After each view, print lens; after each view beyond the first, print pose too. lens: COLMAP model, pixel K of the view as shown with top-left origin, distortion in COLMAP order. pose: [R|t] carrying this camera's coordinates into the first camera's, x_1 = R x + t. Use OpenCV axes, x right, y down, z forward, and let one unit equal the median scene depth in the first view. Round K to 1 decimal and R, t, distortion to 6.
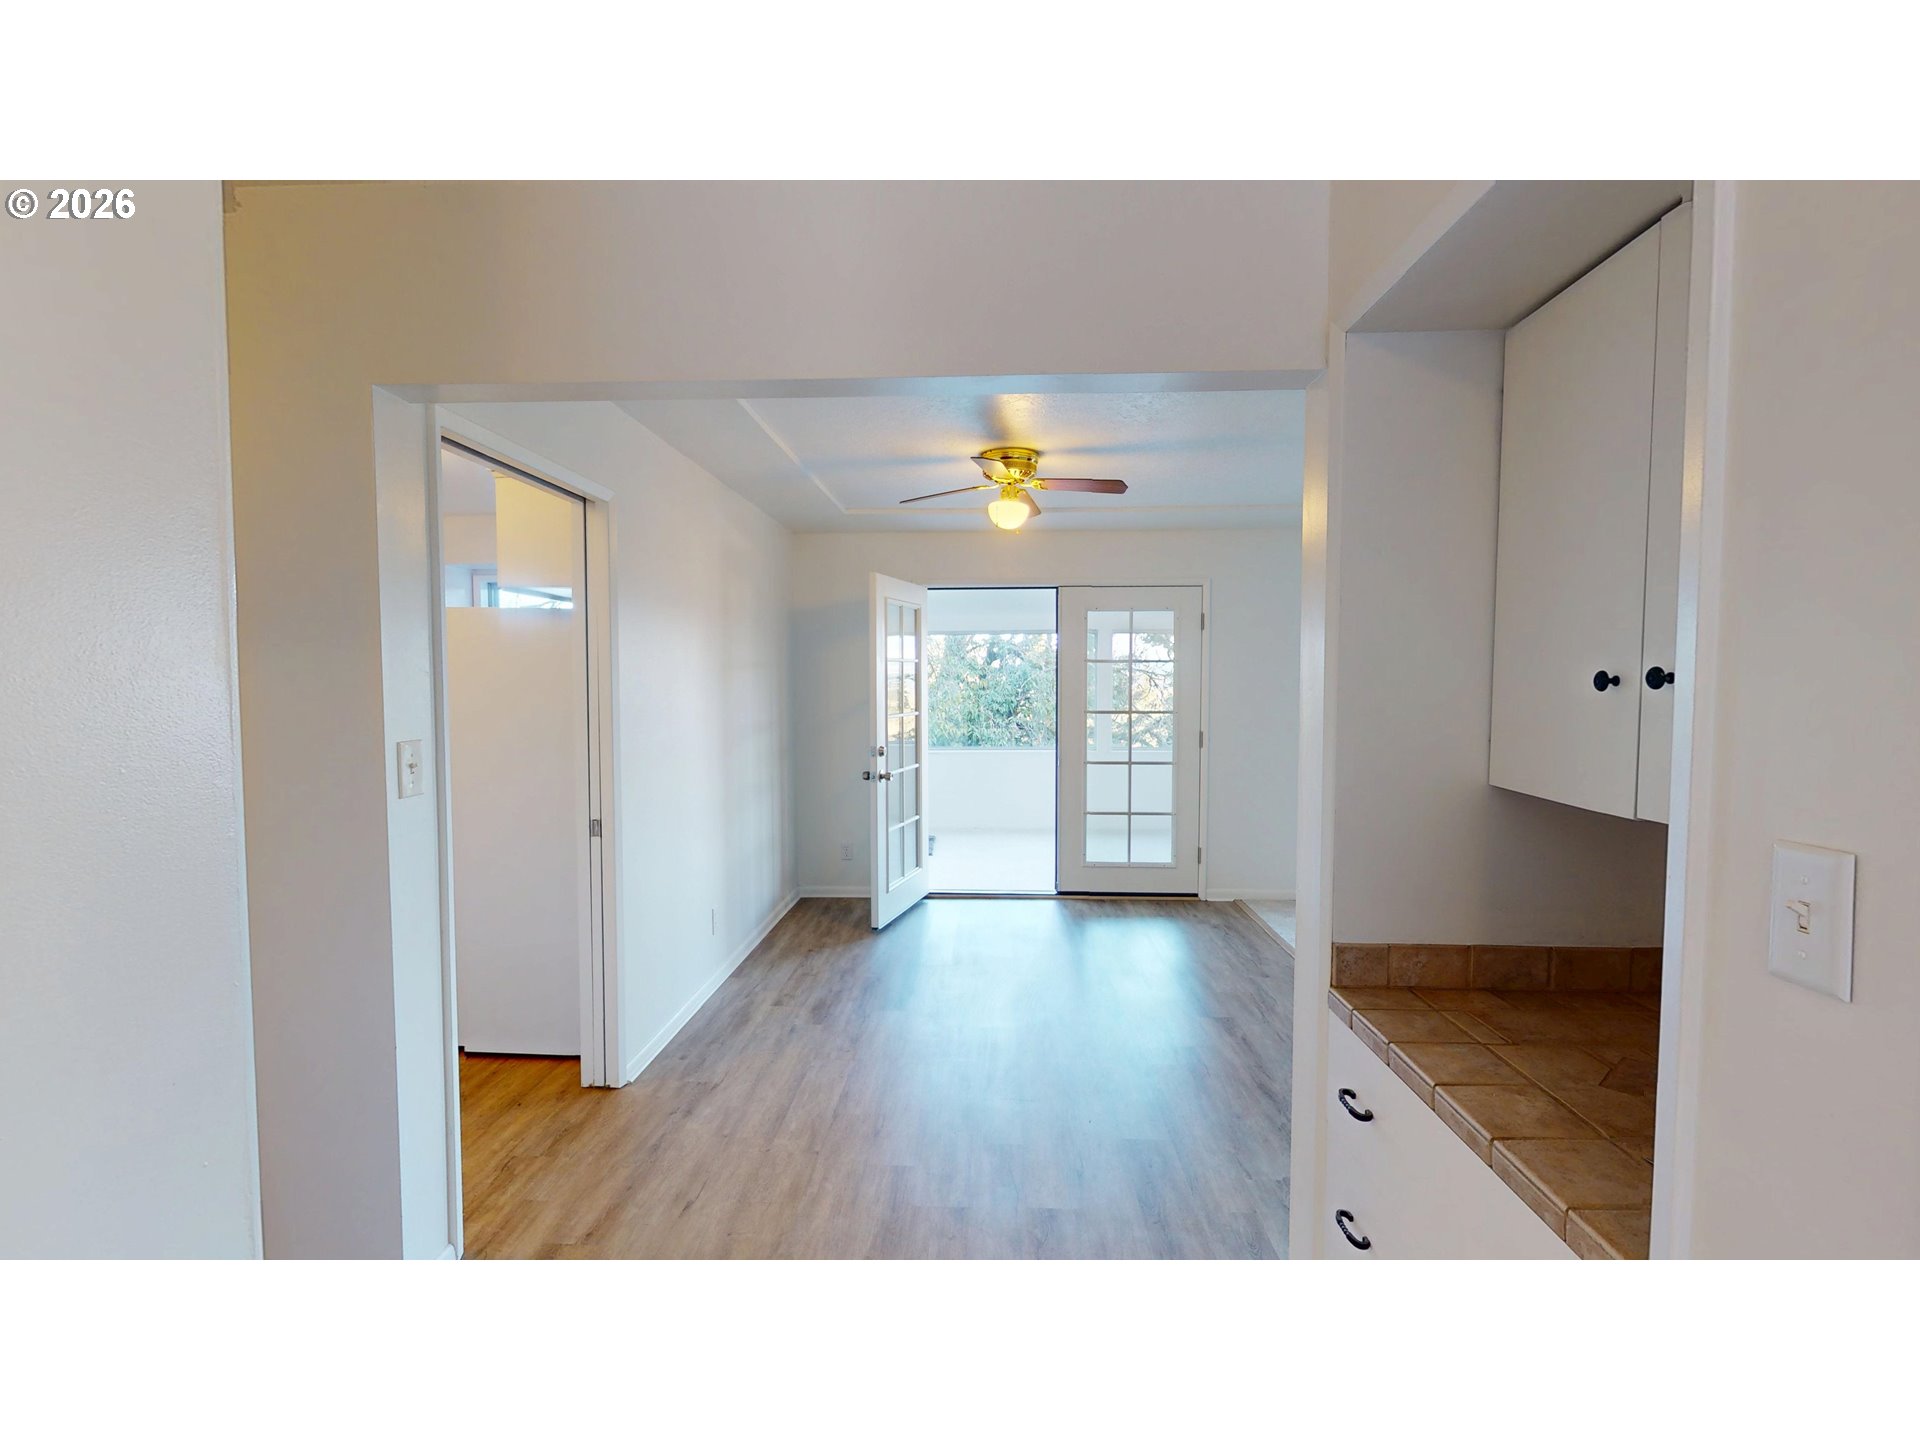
lens RADIAL K [[921.8, 0, 960.0], [0, 921.8, 720.0], [0, 0, 1]] dist [0.000072, 0.000060]
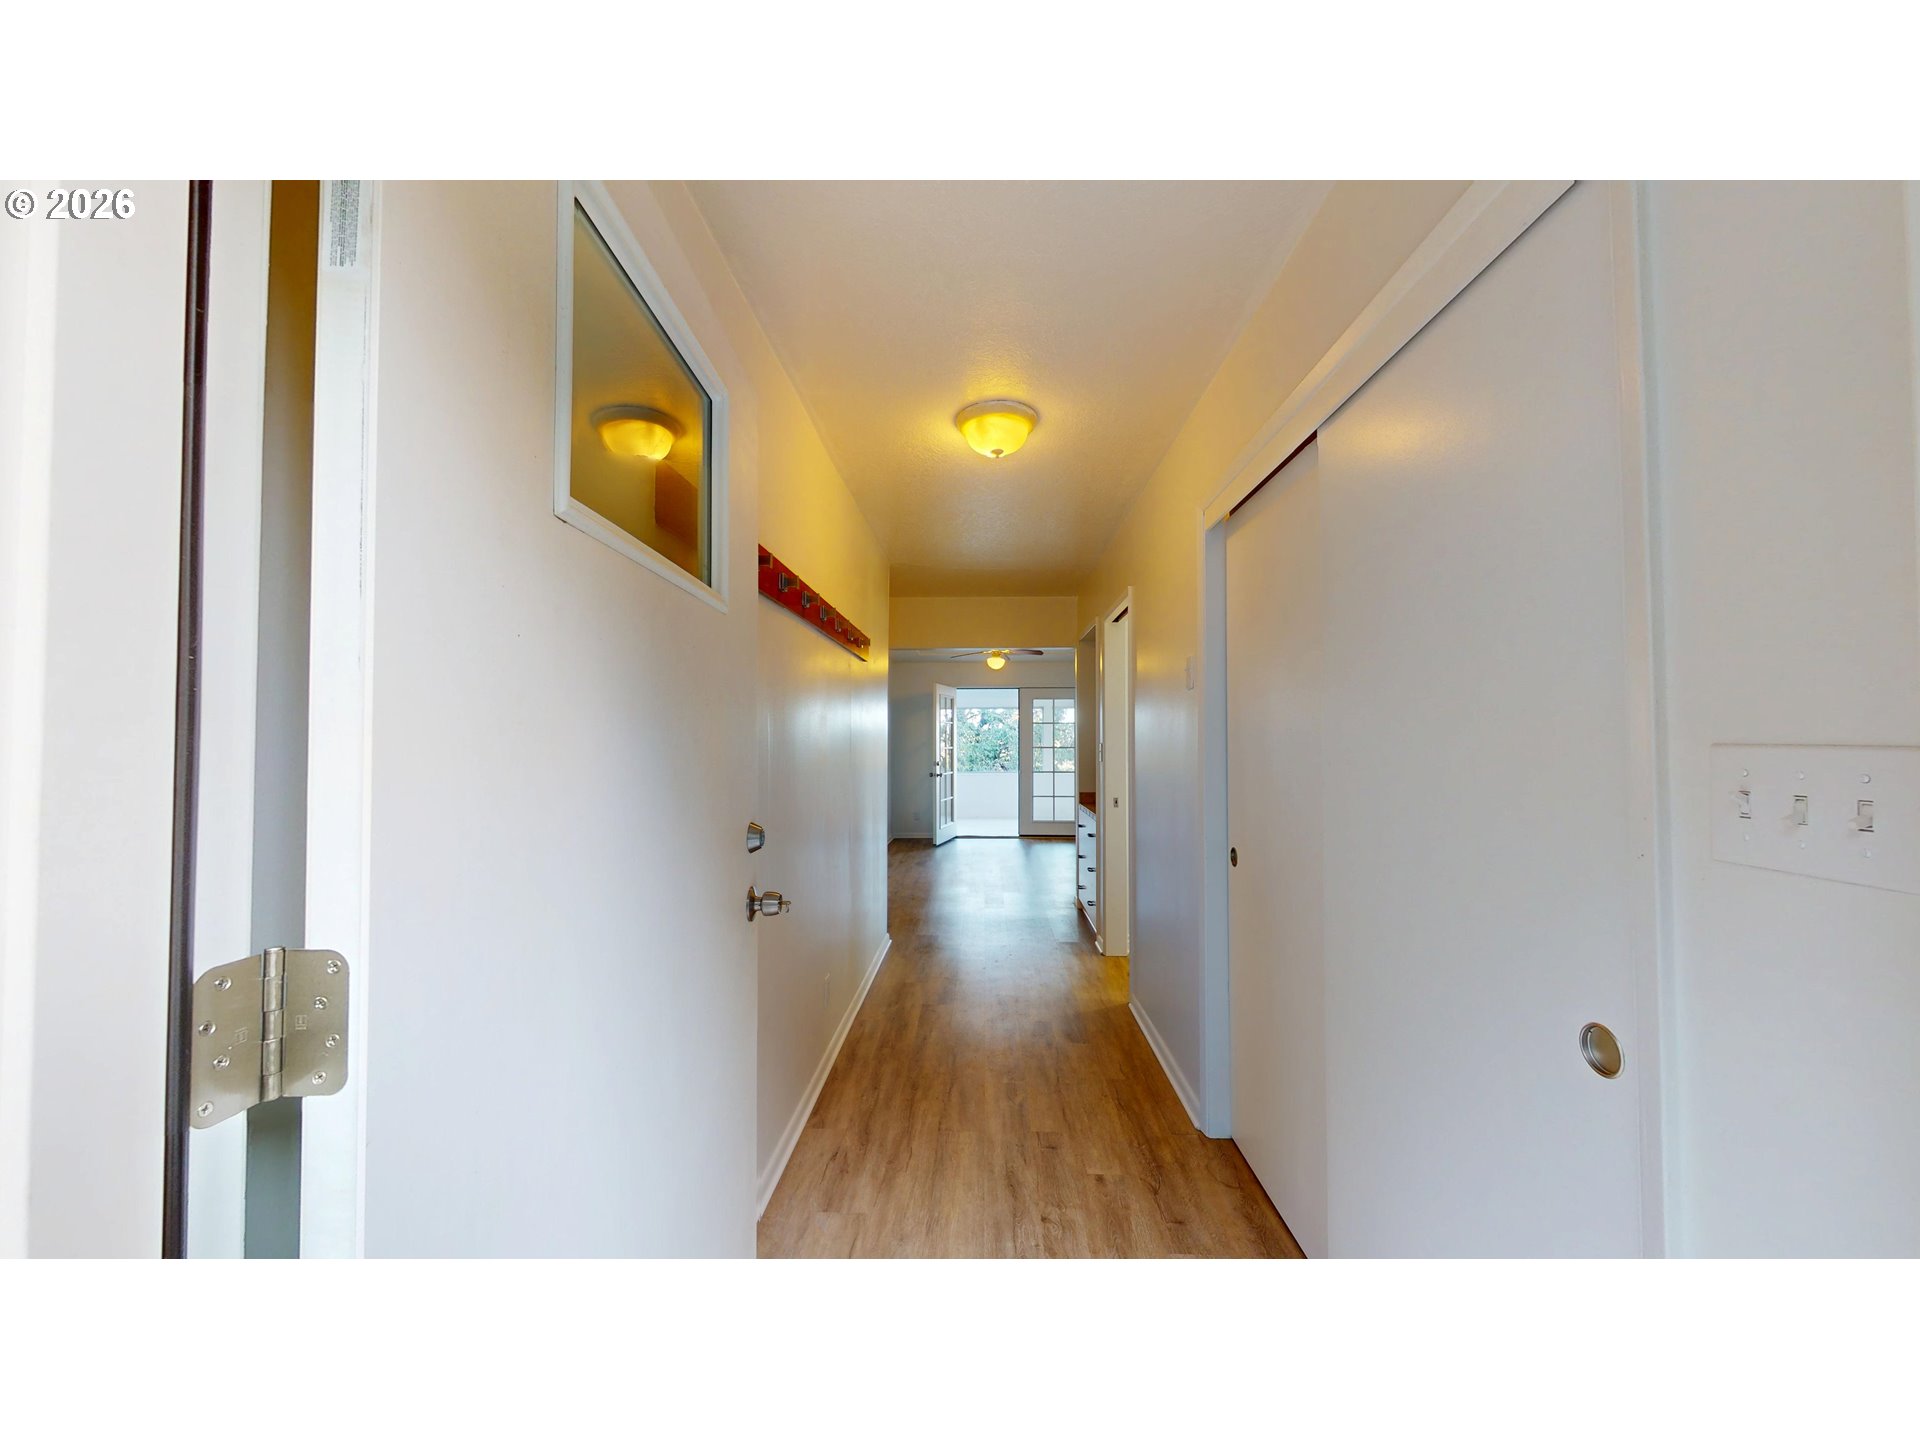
lens RADIAL K [[733.7, 0, 990.9], [0, 733.7, 722.9], [0, 0, 1]] dist [-0.000556, 0.000126]
pose [[0.998765, 0.000590, 0.049674, -0.039994], [0.002846, 0.997607, -0.069075, 0.050456], [-0.049596, 0.069131, 0.996374, -0.653457]]
